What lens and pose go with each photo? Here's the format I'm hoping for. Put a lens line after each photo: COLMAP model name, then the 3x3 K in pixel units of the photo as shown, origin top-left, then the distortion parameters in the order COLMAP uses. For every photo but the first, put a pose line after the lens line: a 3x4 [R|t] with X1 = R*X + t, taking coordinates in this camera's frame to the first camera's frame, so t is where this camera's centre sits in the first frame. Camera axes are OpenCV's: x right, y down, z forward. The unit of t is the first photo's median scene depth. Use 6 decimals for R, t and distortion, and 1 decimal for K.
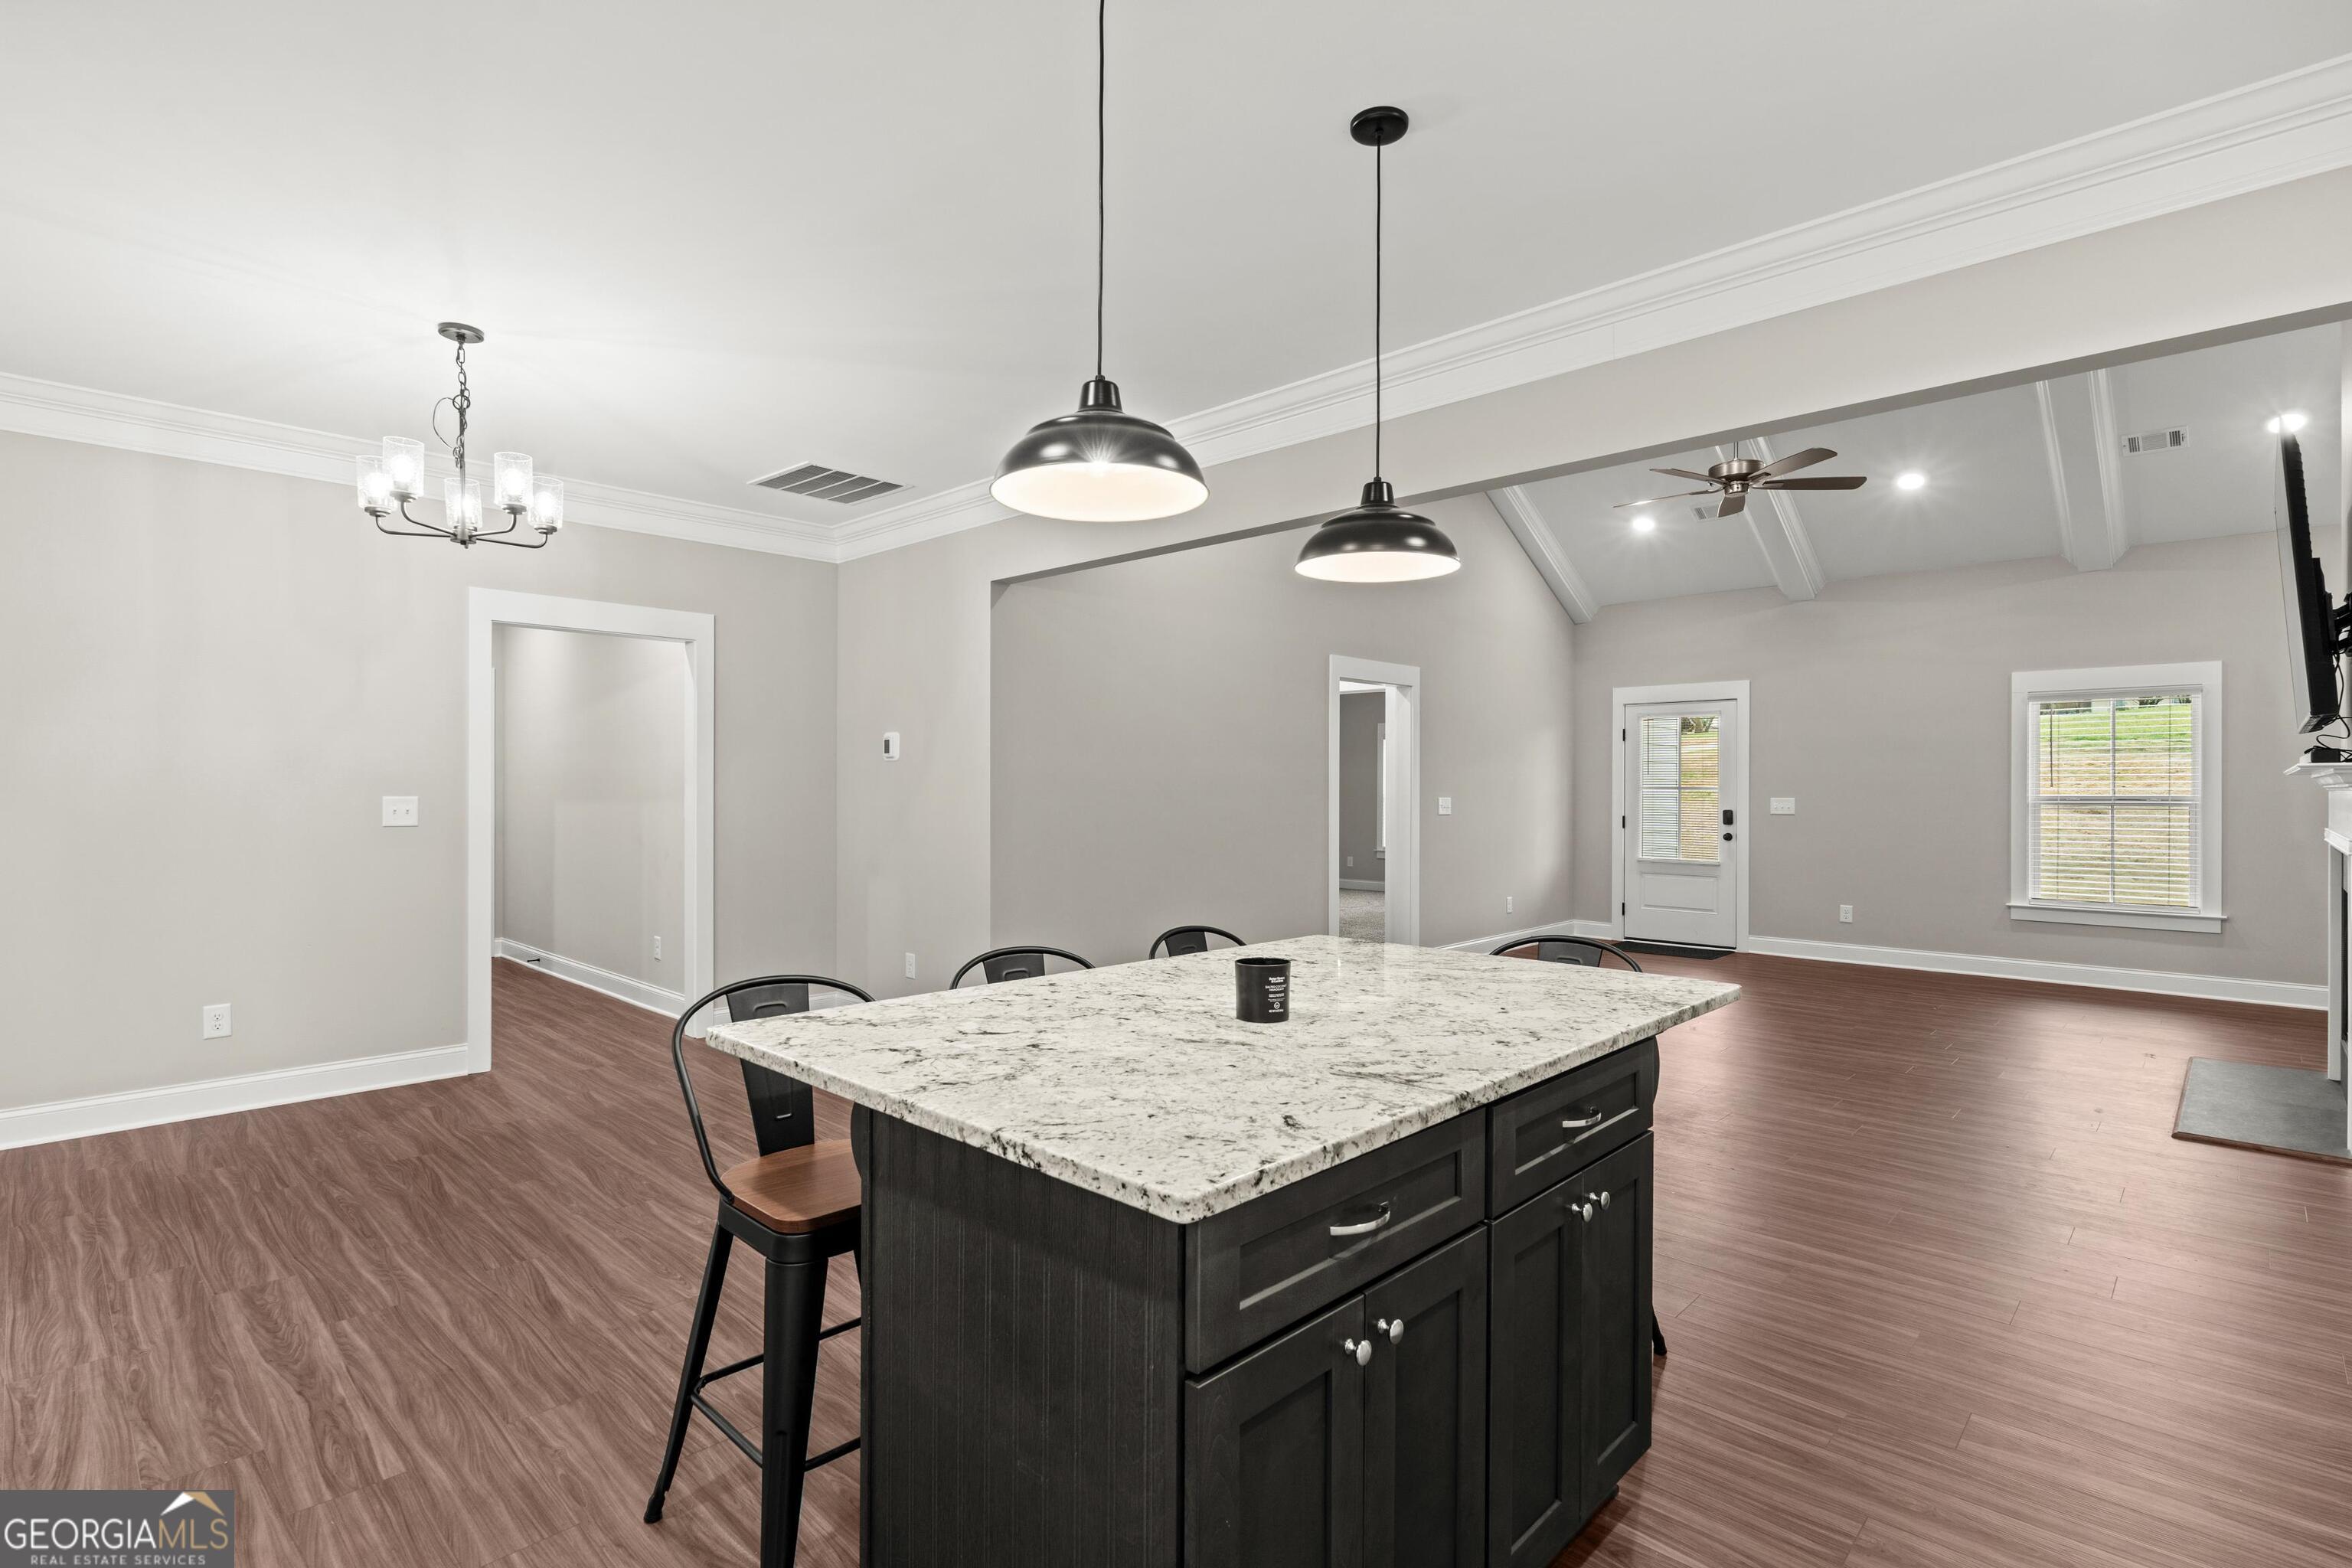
lens RADIAL K [[1127.3, 0, 1173.1], [0, 1127.3, 785.6], [0, 0, 1]] dist [-0.009734, 0.000465]
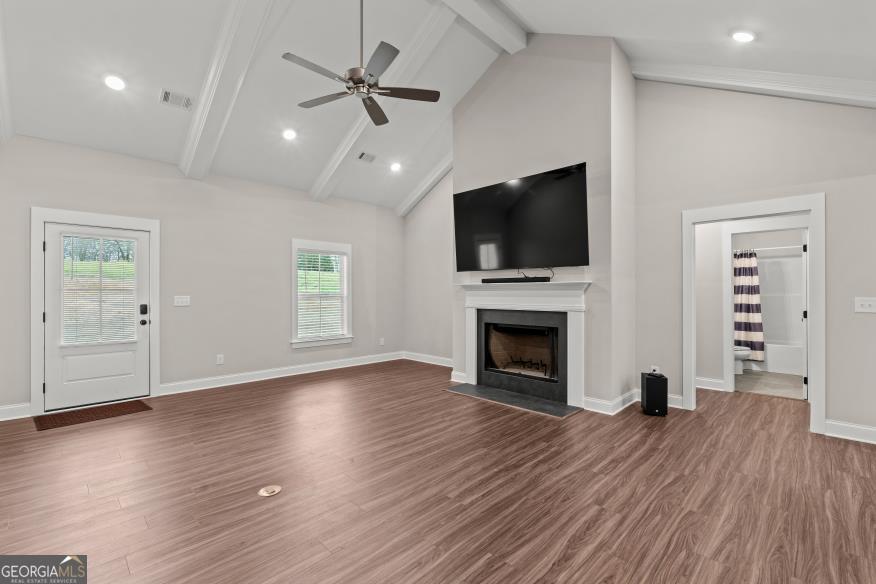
lens RADIAL K [[390.6, 0, 436.9], [0, 390.6, 292.9], [0, 0, 1]] dist [-0.000262, 0.000068]
pose [[0.017175, -0.004934, 0.999840, -0.018900], [-0.000811, 0.999987, 0.004948, 0.003640], [-0.999852, -0.000896, 0.017170, 0.607123]]
